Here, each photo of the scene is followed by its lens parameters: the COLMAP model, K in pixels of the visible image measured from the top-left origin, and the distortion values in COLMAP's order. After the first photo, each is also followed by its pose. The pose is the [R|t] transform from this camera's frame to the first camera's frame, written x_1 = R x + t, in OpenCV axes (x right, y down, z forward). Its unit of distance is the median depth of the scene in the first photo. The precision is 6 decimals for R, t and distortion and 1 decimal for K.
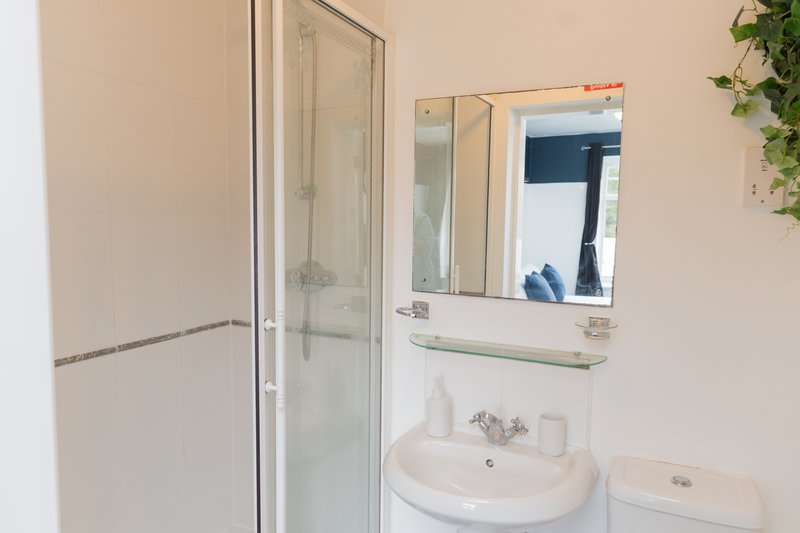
lens RADIAL K [[545.3, 0, 400.0], [0, 545.3, 262.7], [0, 0, 1]] dist [0.000723, 0.002824]
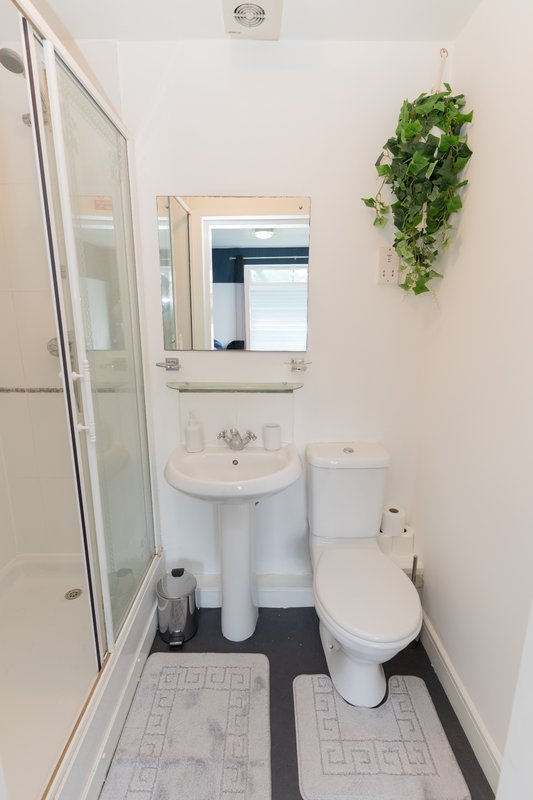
lens RADIAL K [[380.9, 0, 265.9], [0, 380.9, 403.5], [0, 0, 1]] dist [-0.002363, -0.000829]
pose [[0.896189, -0.109020, 0.430070, -0.184521], [0.044516, 0.986544, 0.157320, 0.049345], [-0.441434, -0.121843, 0.888983, 0.059866]]
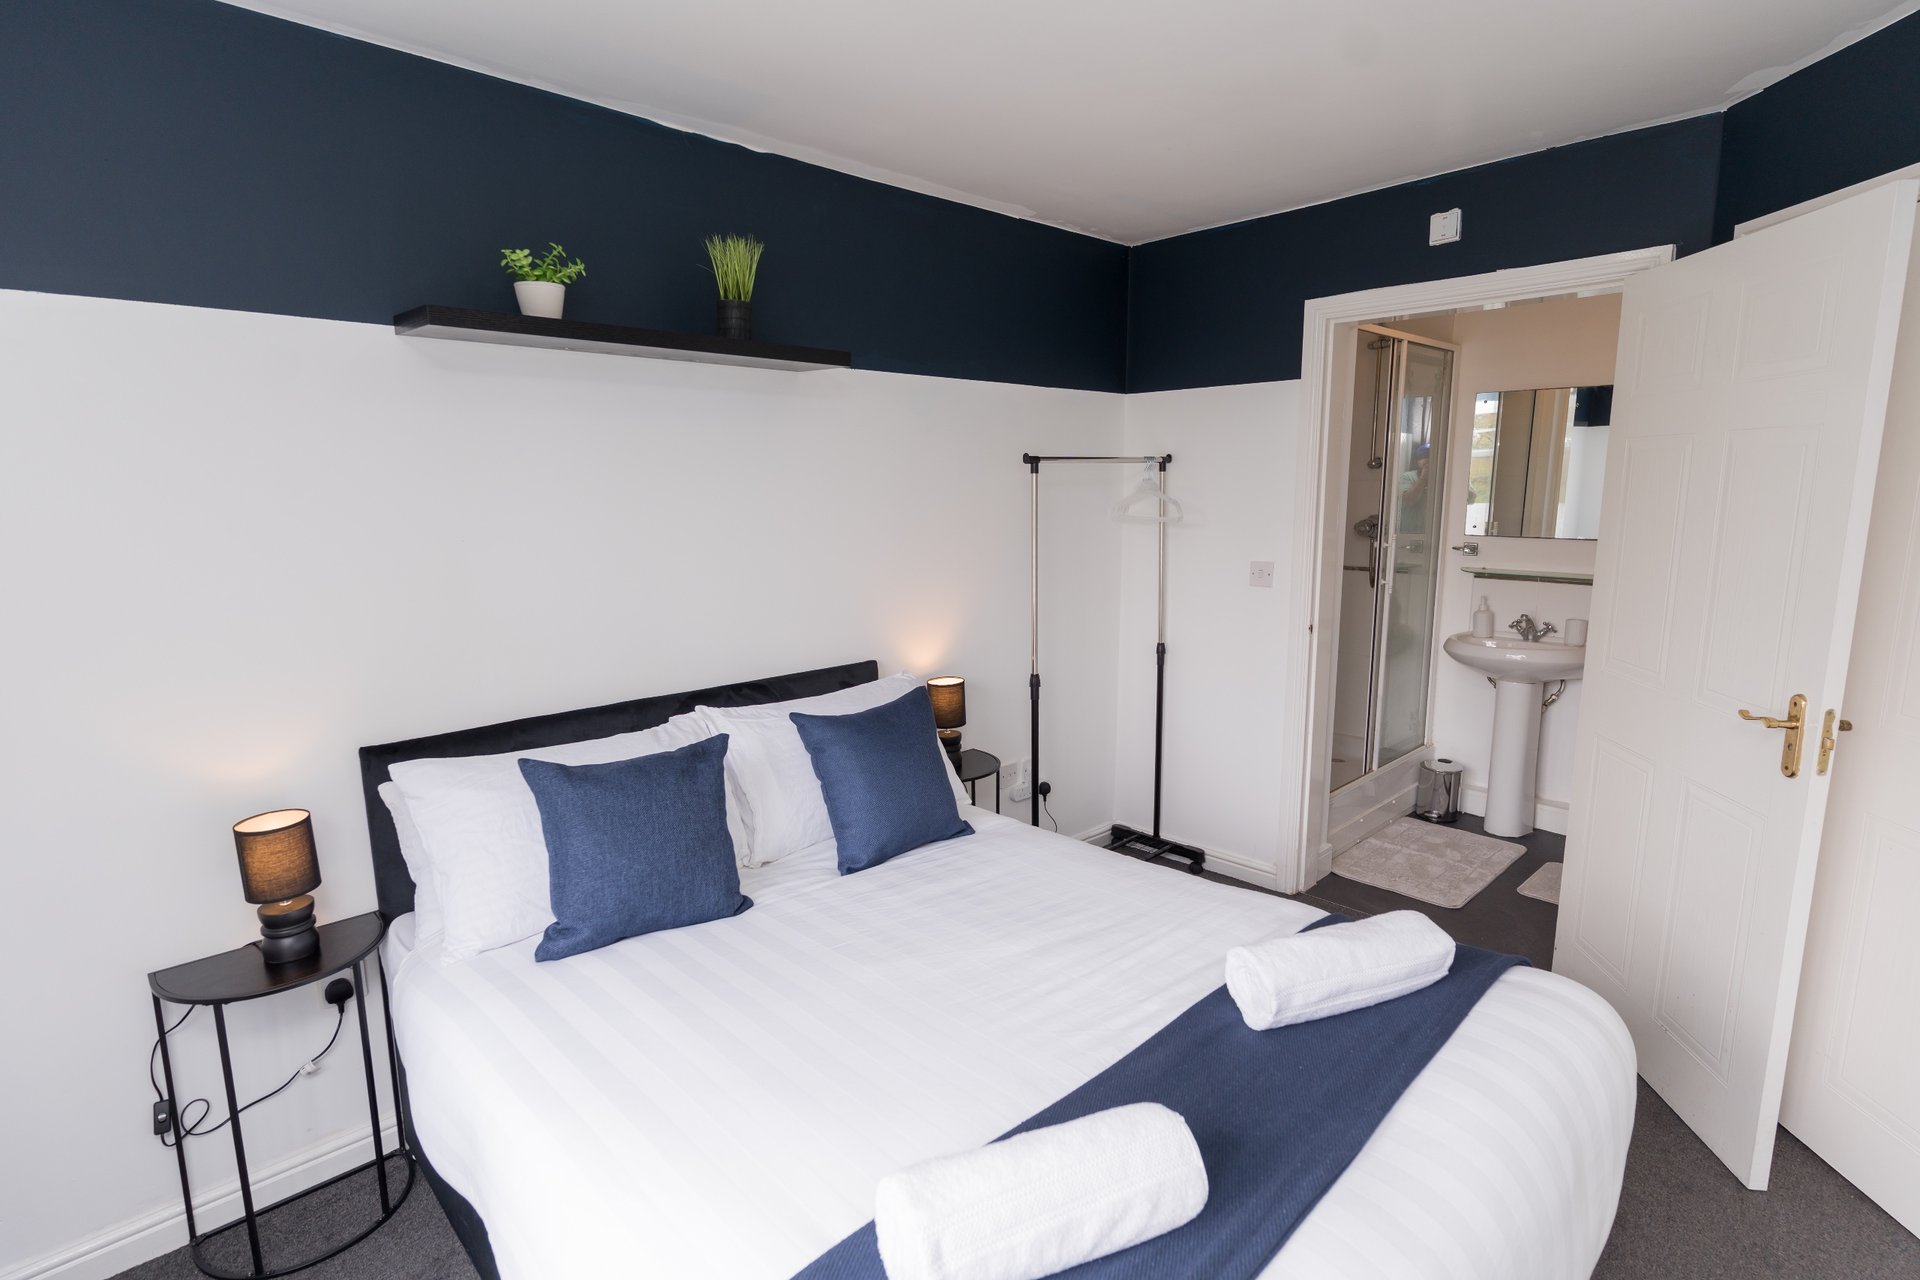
lens RADIAL K [[914.3, 0, 962.0], [0, 914.3, 640.9], [0, 0, 1]] dist [-0.002363, -0.000829]
pose [[0.934424, 0.040289, -0.353878, -0.364368], [-0.011778, 0.996533, 0.082355, 0.154577], [0.355969, -0.072786, 0.931659, -1.745325]]
